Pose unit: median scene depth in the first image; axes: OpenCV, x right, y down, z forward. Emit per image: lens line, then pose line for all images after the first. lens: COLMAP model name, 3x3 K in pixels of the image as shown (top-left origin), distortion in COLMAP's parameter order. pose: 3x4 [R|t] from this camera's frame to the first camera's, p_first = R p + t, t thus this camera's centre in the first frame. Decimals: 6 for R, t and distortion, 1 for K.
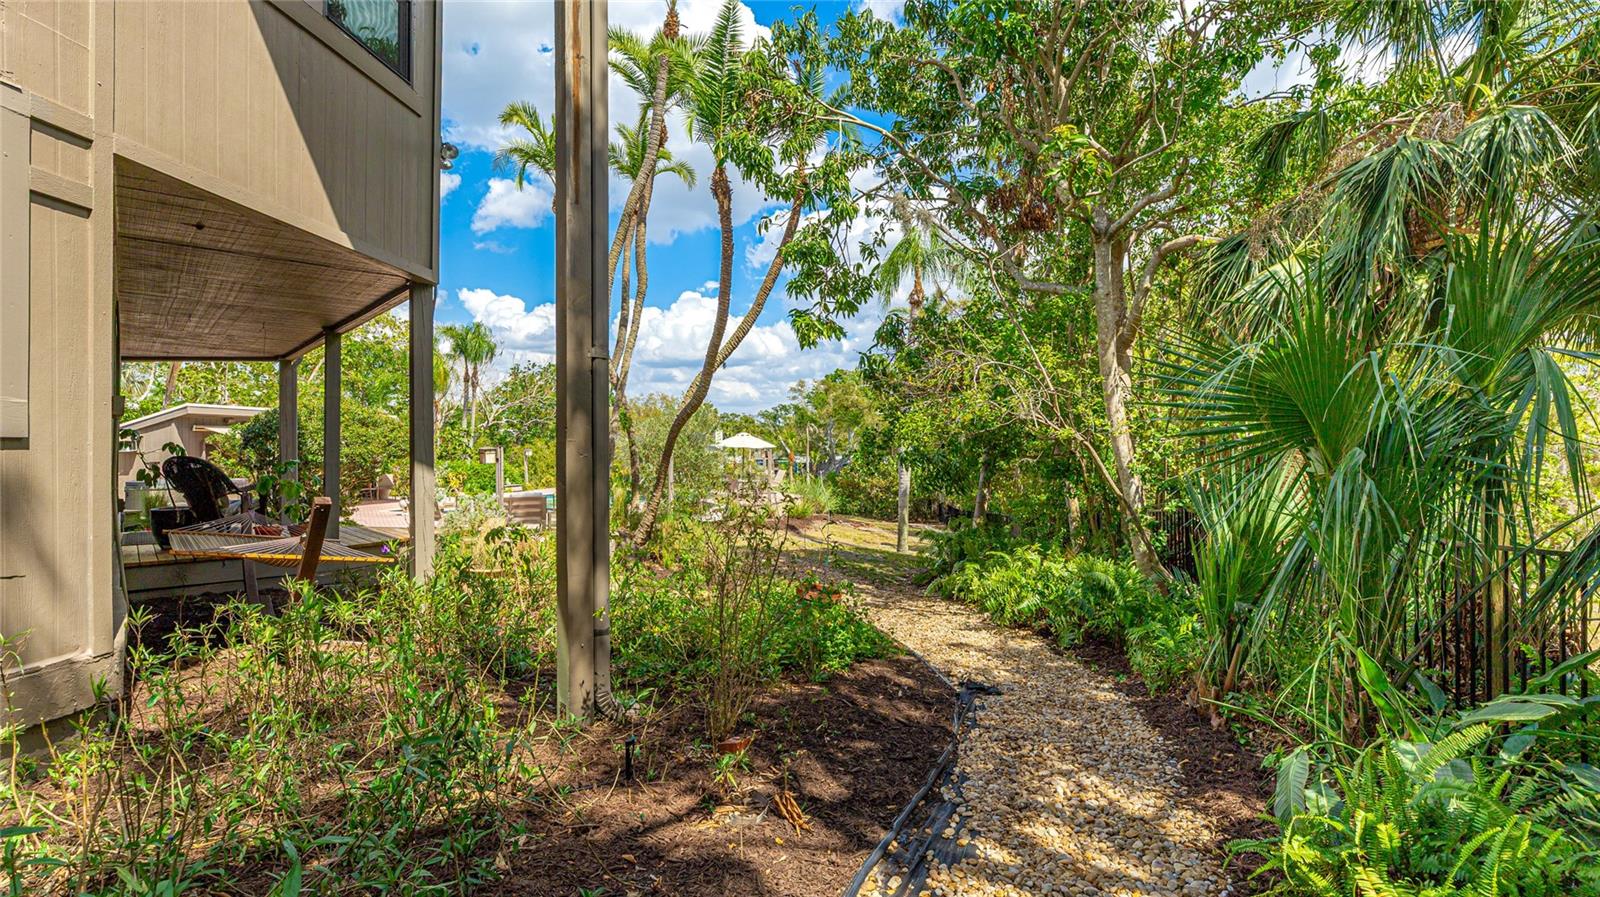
lens RADIAL K [[811.9, 0, 804.4], [0, 811.9, 441.1], [0, 0, 1]] dist [0.001082, 0.000043]
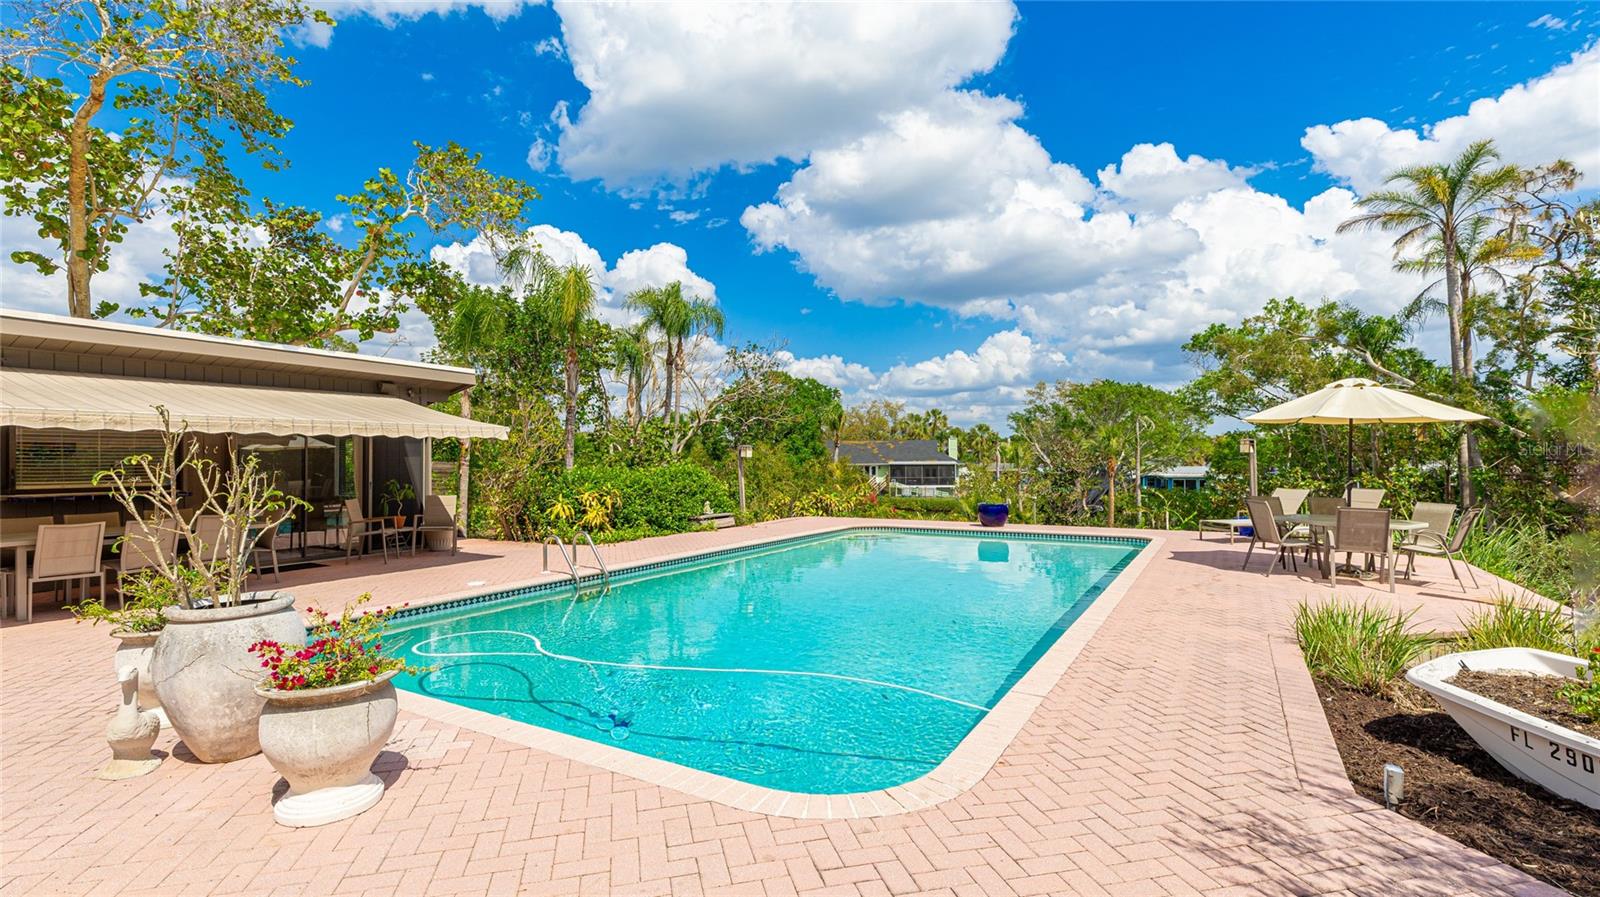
lens RADIAL K [[714.0, 0, 800.7], [0, 714.0, 445.9], [0, 0, 1]] dist [-0.001664, 0.002466]
pose [[0.966597, -0.008033, -0.256177, -0.133947], [0.004453, 0.999884, -0.014549, 0.012266], [0.256264, 0.012922, 0.966520, 0.402451]]
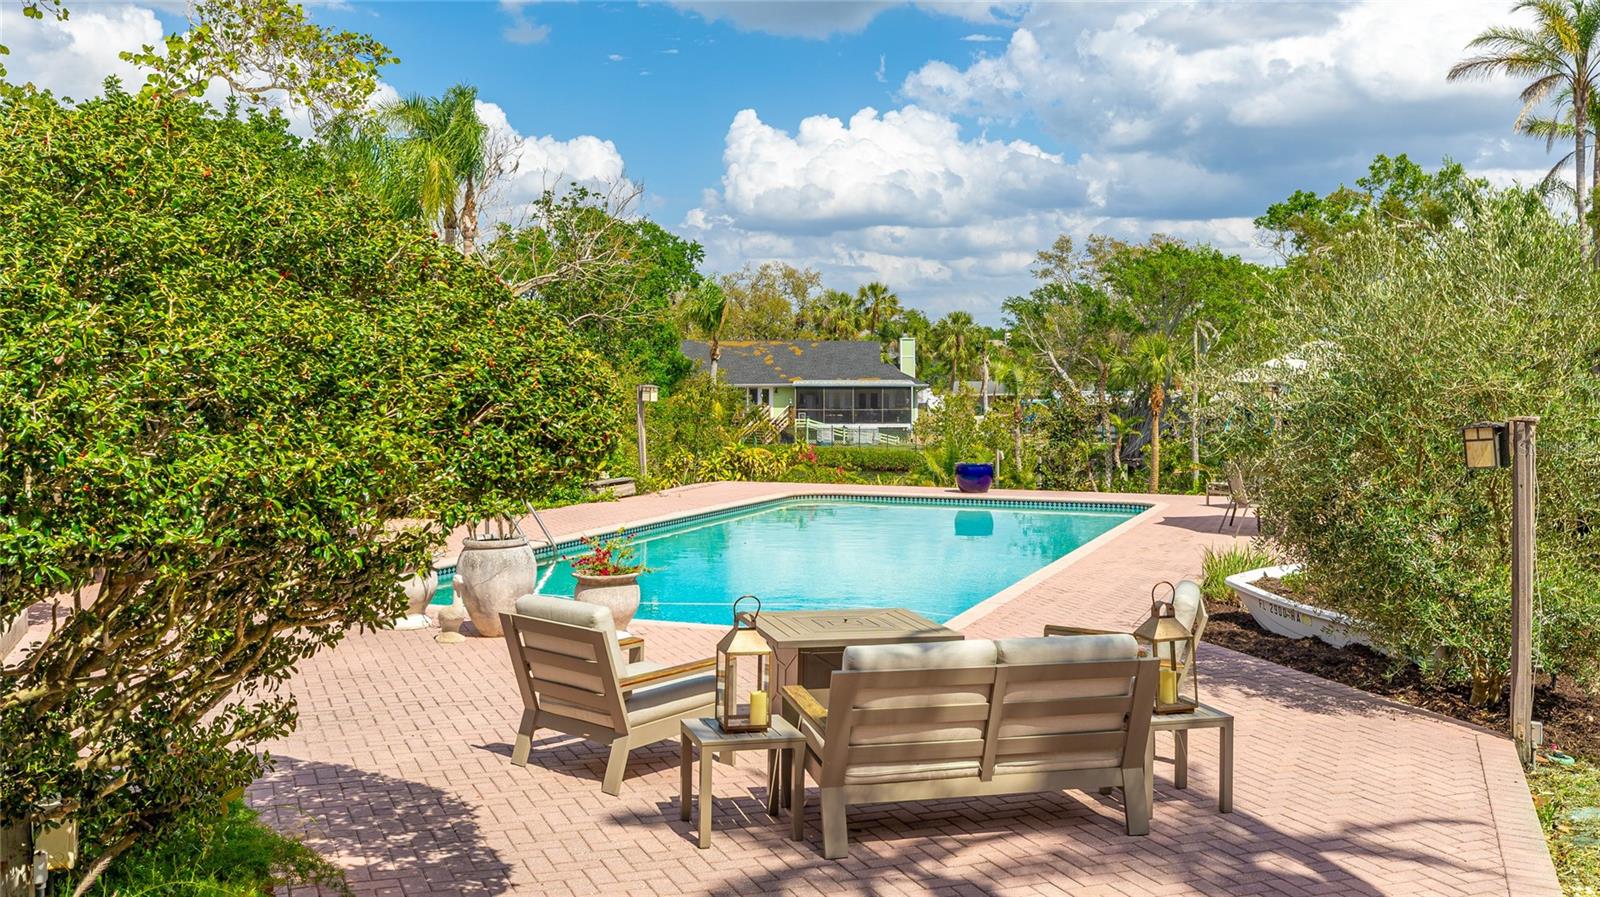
lens RADIAL K [[1446.6, 0, 837.1], [0, 1446.6, 396.5], [0, 0, 1]] dist [0.003760, -0.004539]
pose [[0.995634, 0.004985, -0.093205, -0.133527], [-0.002530, 0.999647, 0.026438, -0.001895], [0.093304, -0.026087, 0.995296, 0.236042]]
